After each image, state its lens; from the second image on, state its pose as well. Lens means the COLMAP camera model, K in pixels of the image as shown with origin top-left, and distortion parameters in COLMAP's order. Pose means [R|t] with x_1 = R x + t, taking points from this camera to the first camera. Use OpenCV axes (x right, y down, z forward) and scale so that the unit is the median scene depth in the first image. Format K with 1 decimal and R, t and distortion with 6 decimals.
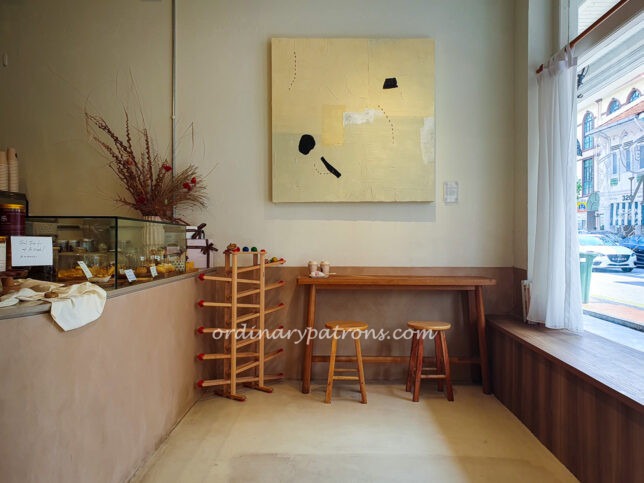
lens RADIAL K [[483.3, 0, 319.3], [0, 483.3, 240.7], [0, 0, 1]] dist [0.000245, 0.001837]
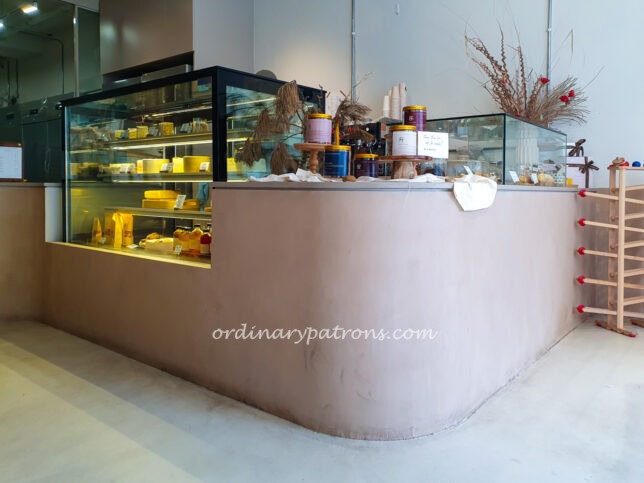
lens RADIAL K [[483.3, 0, 319.3], [0, 483.3, 240.7], [0, 0, 1]] dist [0.000245, 0.001837]
pose [[0.798238, 0.006801, -0.602304, -0.087888], [-0.006270, 0.999976, 0.002981, 0.163876], [0.602310, 0.001397, 0.798261, -0.034521]]
